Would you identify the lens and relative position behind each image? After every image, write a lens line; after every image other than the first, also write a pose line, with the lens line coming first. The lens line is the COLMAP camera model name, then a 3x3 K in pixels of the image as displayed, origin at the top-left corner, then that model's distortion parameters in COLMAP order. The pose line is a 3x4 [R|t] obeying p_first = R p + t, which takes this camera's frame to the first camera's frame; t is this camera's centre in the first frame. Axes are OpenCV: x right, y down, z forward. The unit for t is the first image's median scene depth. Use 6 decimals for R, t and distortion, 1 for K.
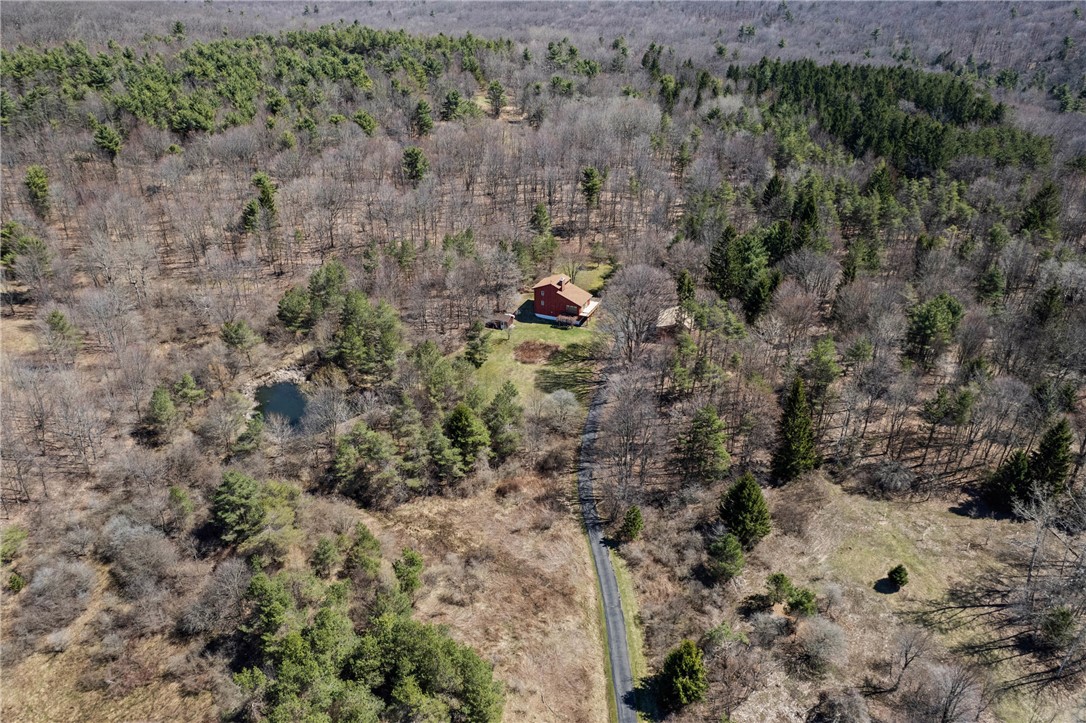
lens RADIAL K [[697.8, 0, 543.5], [0, 697.8, 362.6], [0, 0, 1]] dist [-0.033883, 0.014592]
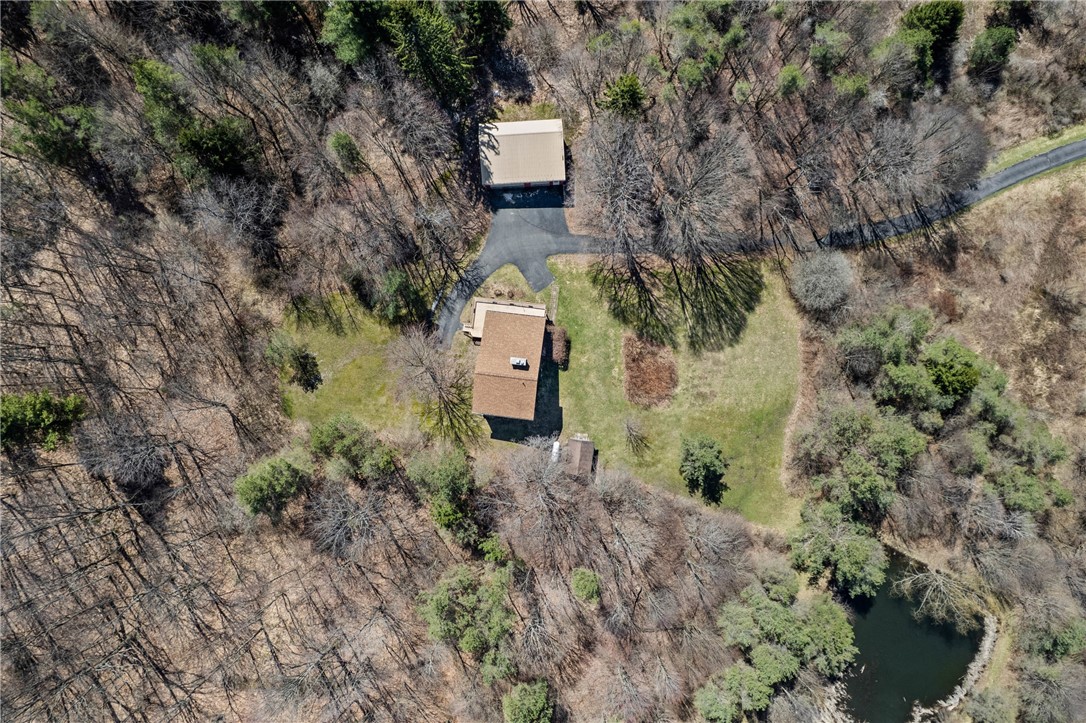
lens RADIAL K [[697.8, 0, 544.2], [0, 697.8, 359.1], [0, 0, 1]] dist [-0.033883, 0.014592]
pose [[-0.298215, -0.954356, 0.016502, 0.015750], [0.443105, -0.123106, 0.887977, -0.557472], [-0.845415, 0.272120, 0.459592, 0.762845]]
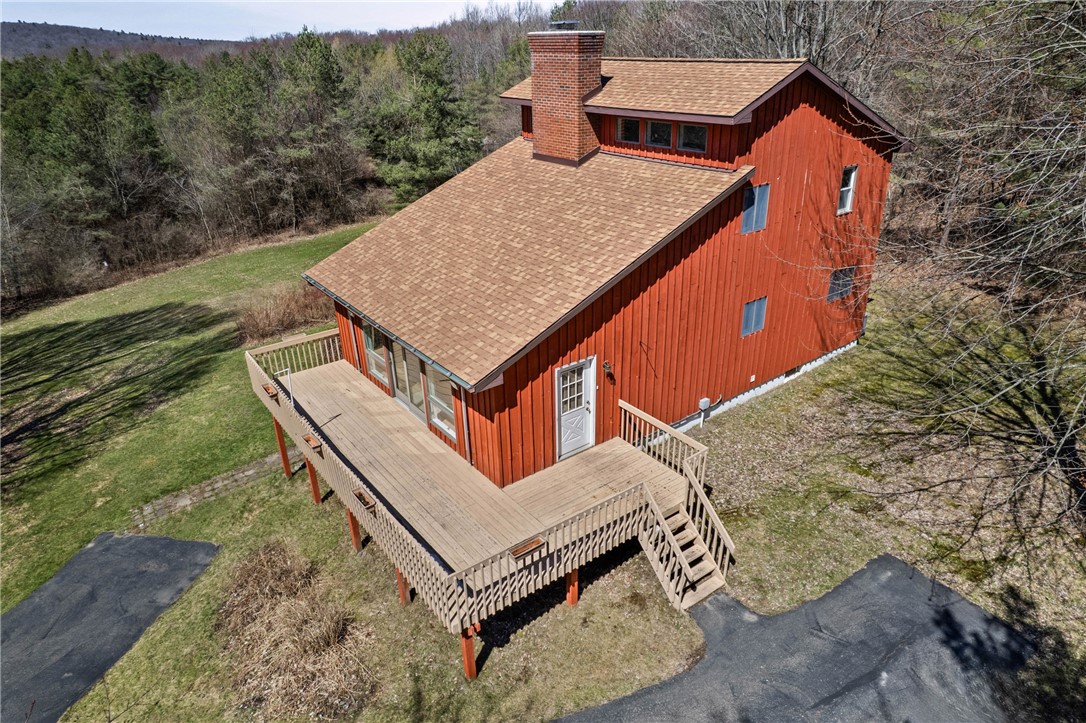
lens RADIAL K [[697.8, 0, 558.2], [0, 697.8, 361.6], [0, 0, 1]] dist [-0.033883, 0.014592]
pose [[-0.481463, 0.390756, -0.784540, 0.119130], [-0.378583, 0.714590, 0.588248, -0.143426], [0.790486, 0.580233, -0.196115, 1.052434]]
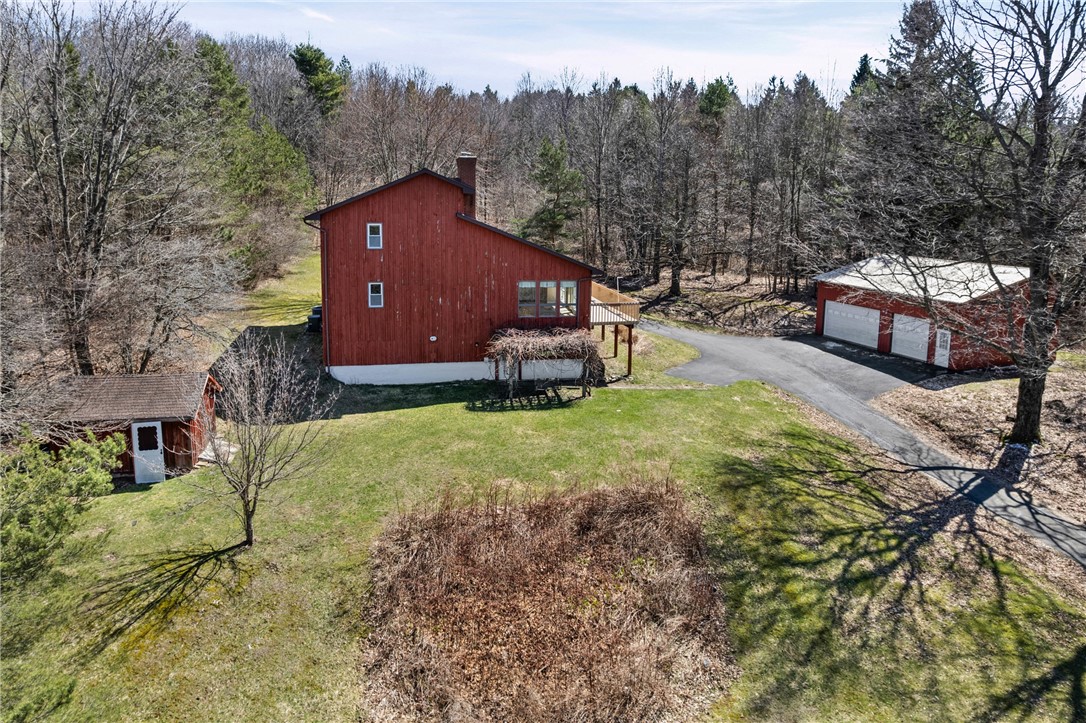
lens RADIAL K [[697.8, 0, 530.3], [0, 697.8, 297.6], [0, 0, 1]] dist [-0.033883, 0.014592]
pose [[0.834718, -0.059384, 0.547466, -0.067952], [0.236671, 0.936354, -0.259284, -0.029956], [-0.497225, 0.345999, 0.795646, 0.859439]]
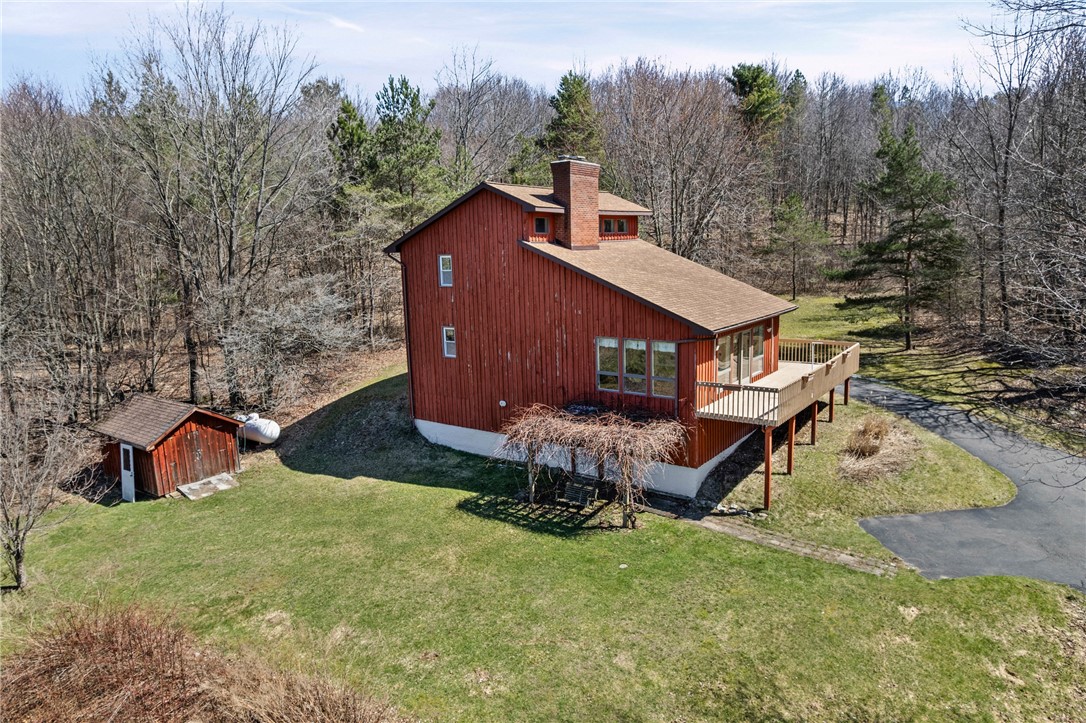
lens RADIAL K [[697.8, 0, 543.8], [0, 697.8, 366.2], [0, 0, 1]] dist [-0.033883, 0.014592]
pose [[0.978195, 0.021597, -0.206563, 0.050508], [-0.082481, 0.953182, -0.290933, -0.040391], [0.190609, 0.301626, 0.934179, 0.889164]]
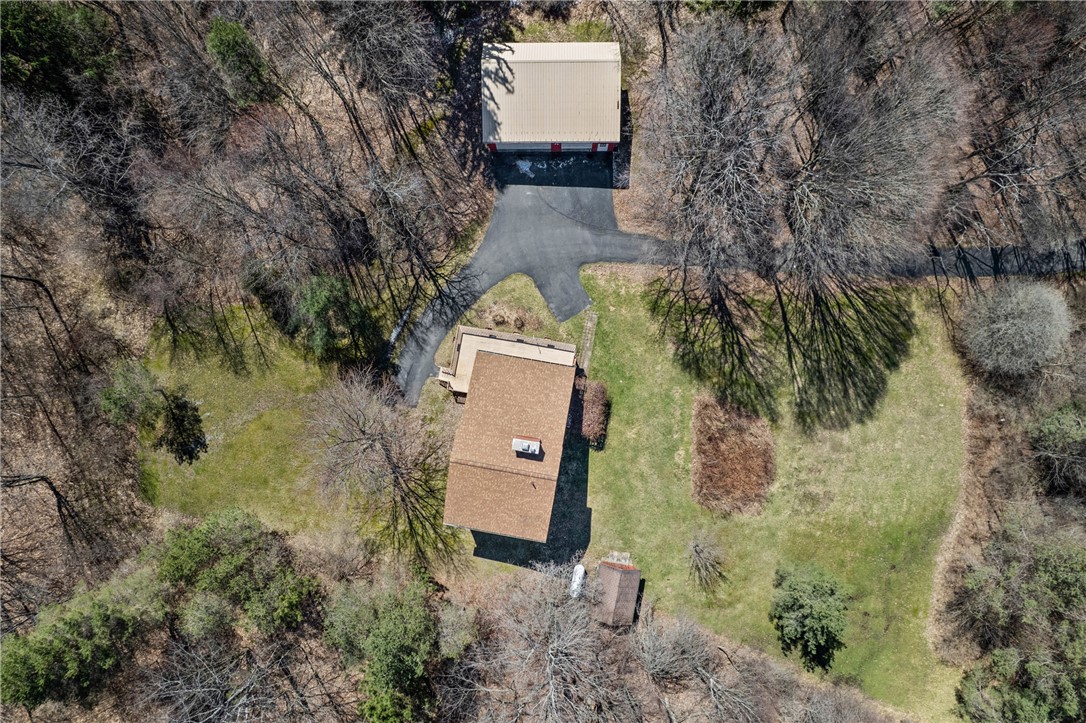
lens RADIAL K [[697.8, 0, 542.4], [0, 697.8, 363.3], [0, 0, 1]] dist [-0.033883, 0.014592]
pose [[-0.243170, -0.969883, 0.014004, 0.055402], [0.455091, -0.101328, 0.884661, -0.370036], [-0.856598, 0.221496, 0.466025, 0.861311]]
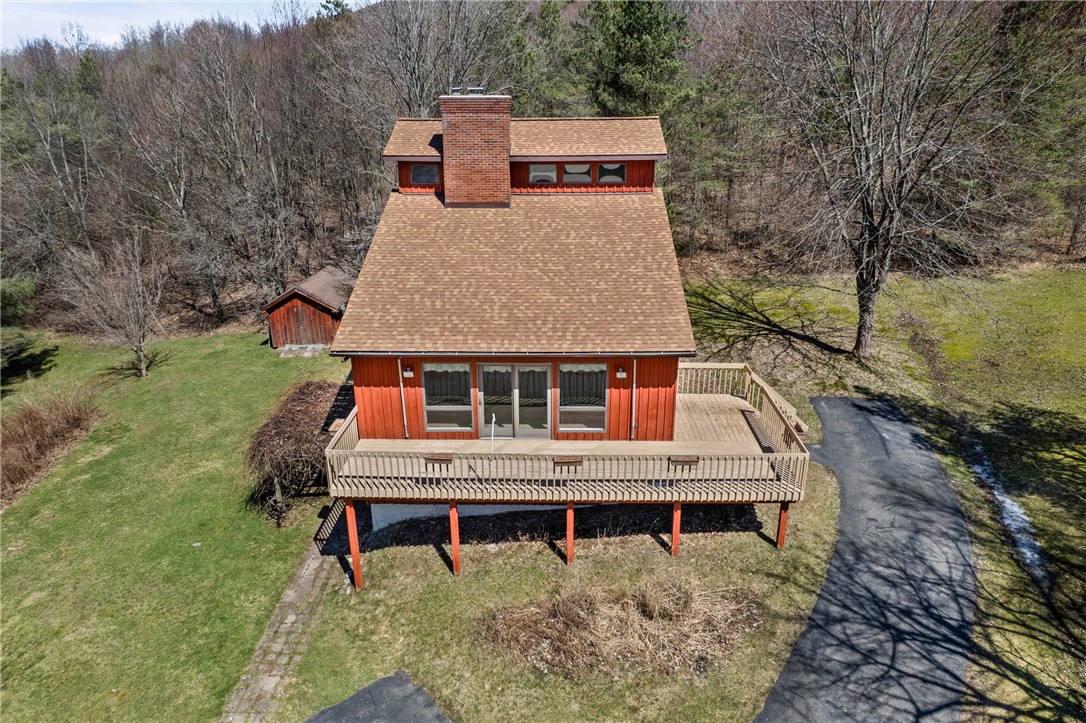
lens RADIAL K [[697.8, 0, 554.6], [0, 697.8, 361.3], [0, 0, 1]] dist [-0.033883, 0.014592]
pose [[0.391403, 0.325782, -0.860622, 0.140672], [-0.425433, 0.893349, 0.144688, -0.103993], [0.815972, 0.309506, 0.488258, 0.978001]]
